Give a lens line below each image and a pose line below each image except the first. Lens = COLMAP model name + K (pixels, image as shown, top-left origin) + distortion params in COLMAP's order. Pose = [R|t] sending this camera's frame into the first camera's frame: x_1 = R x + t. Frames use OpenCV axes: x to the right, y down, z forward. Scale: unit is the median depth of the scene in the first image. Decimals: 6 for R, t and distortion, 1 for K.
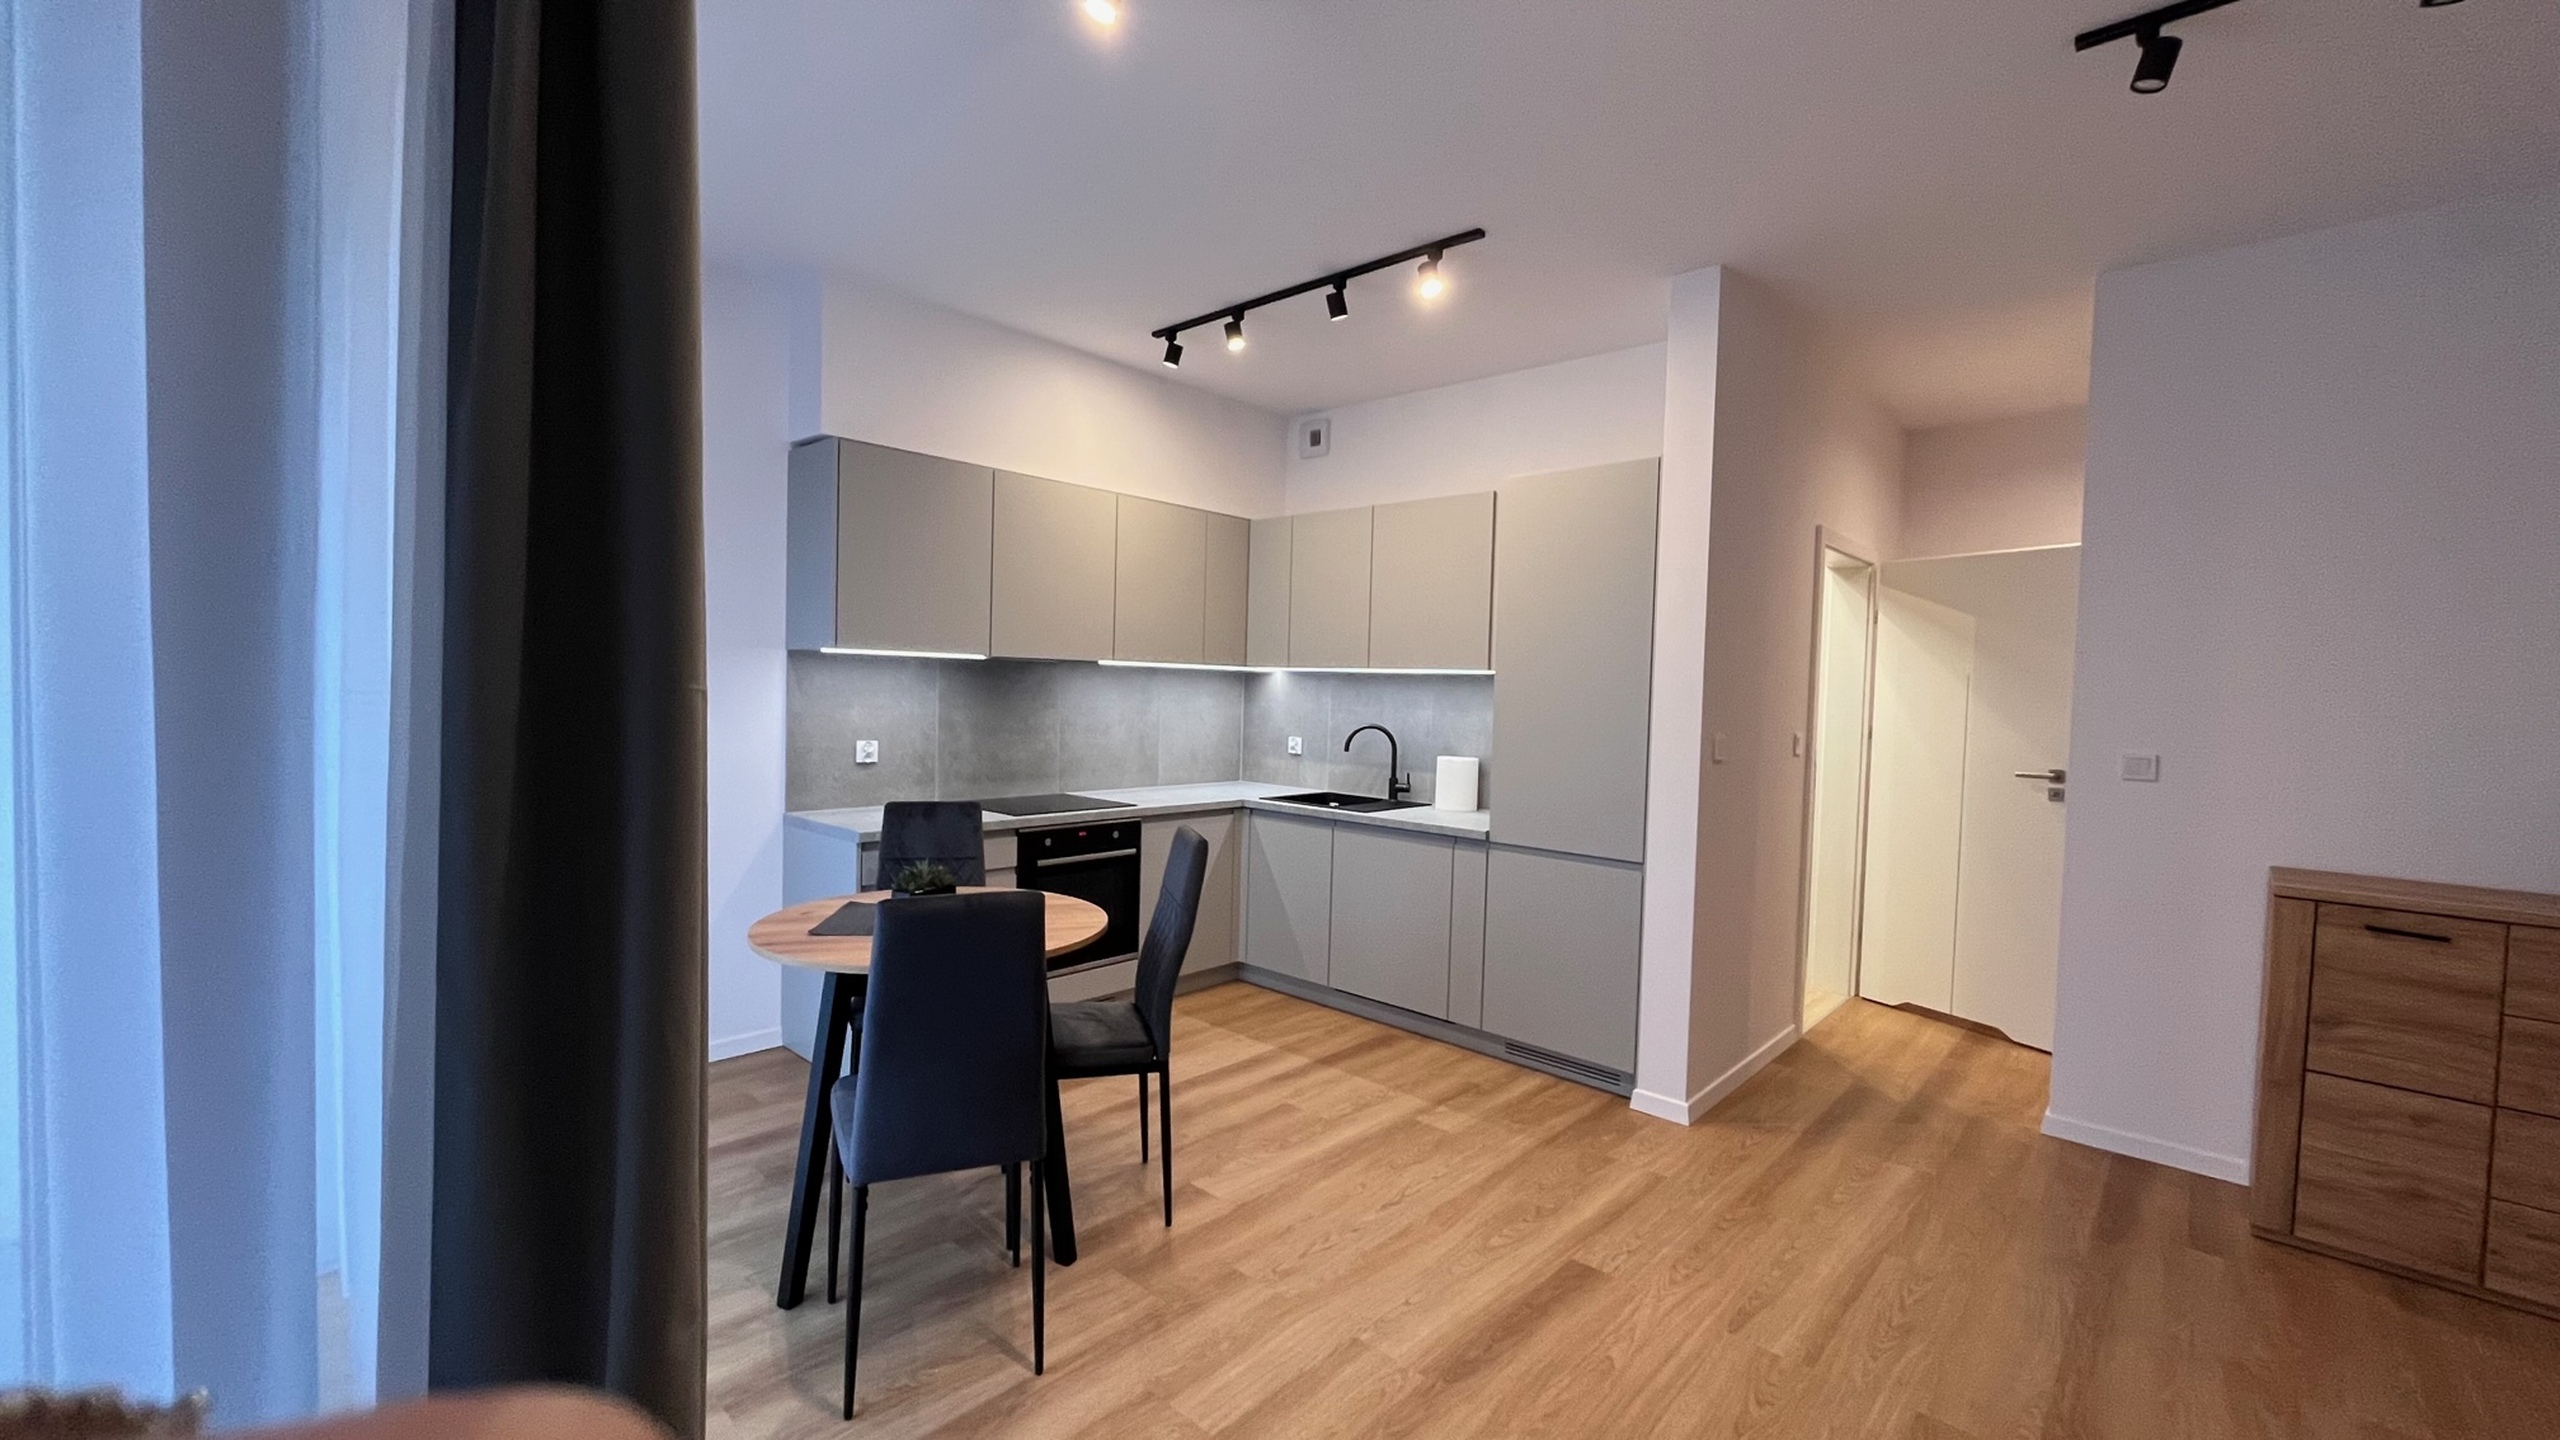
lens RADIAL K [[1038.6, 0, 1271.2], [0, 1038.6, 724.7], [0, 0, 1]] dist [-0.001274, -0.000206]
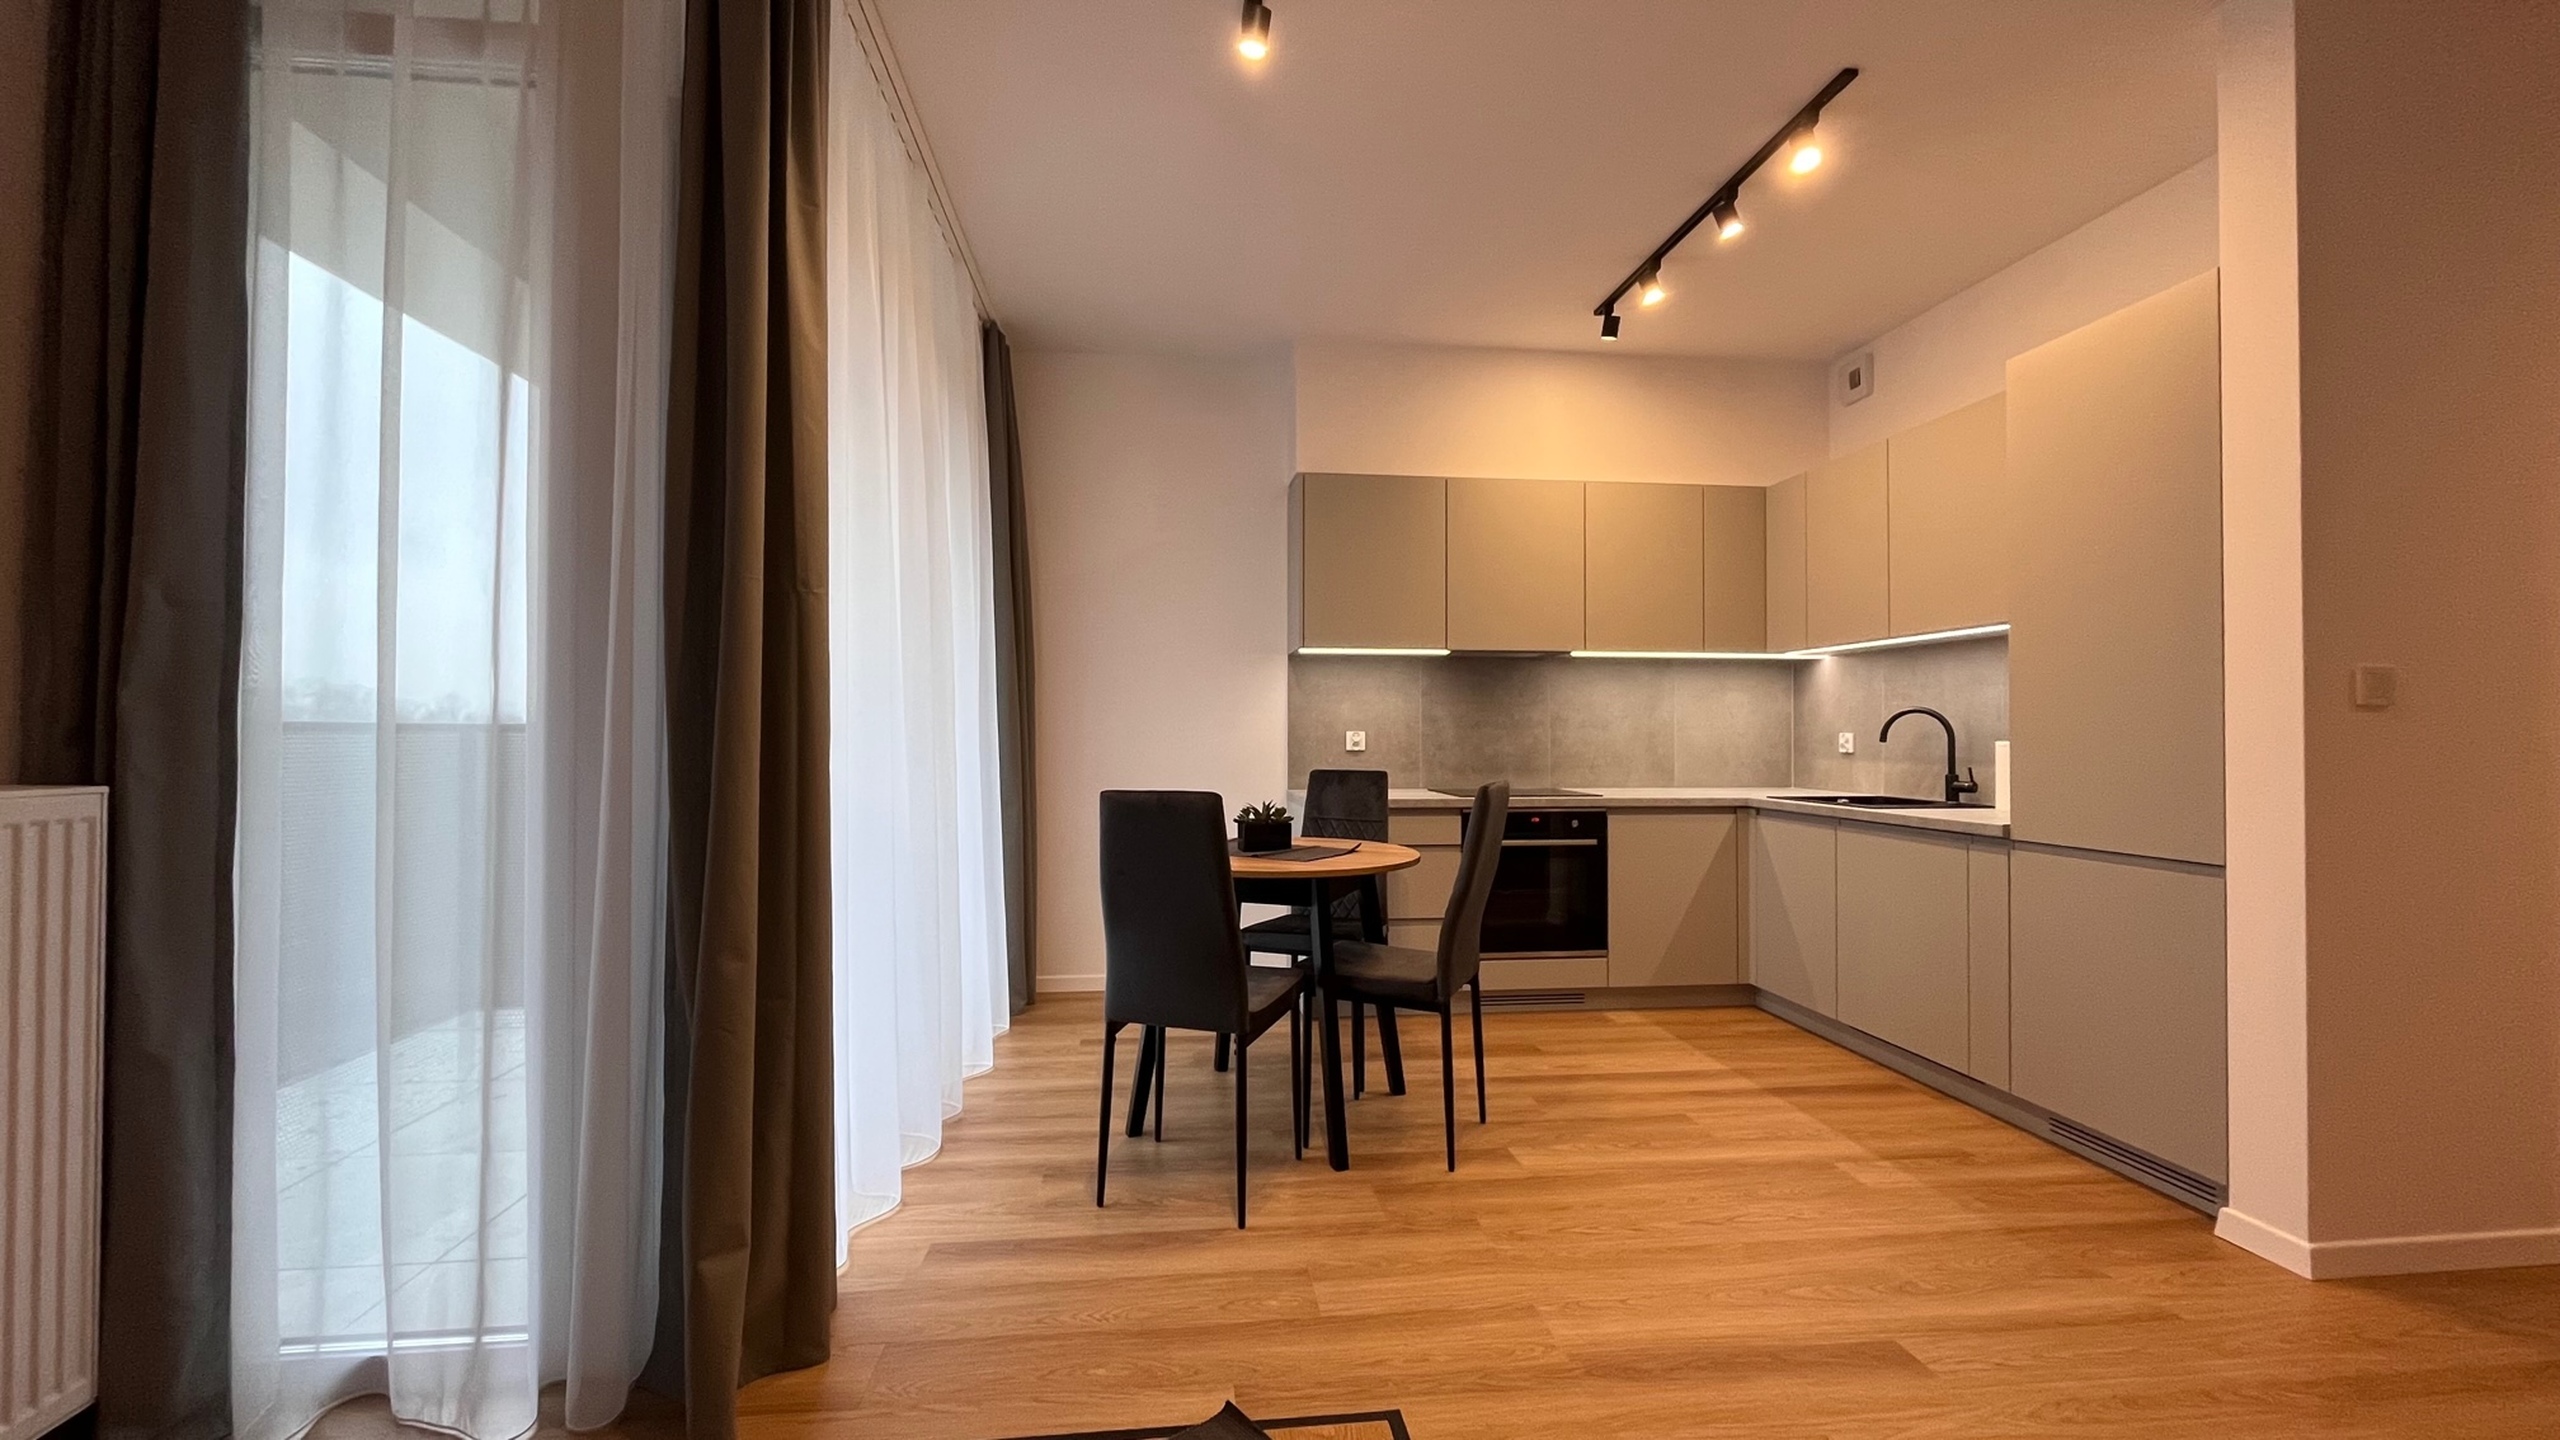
lens RADIAL K [[1038.6, 0, 1271.2], [0, 1038.6, 724.7], [0, 0, 1]] dist [-0.001274, -0.000206]
pose [[0.753330, -0.032234, -0.656852, 0.294302], [-0.006527, 0.998382, -0.056479, 0.073190], [0.657610, 0.046835, 0.751901, 0.074709]]
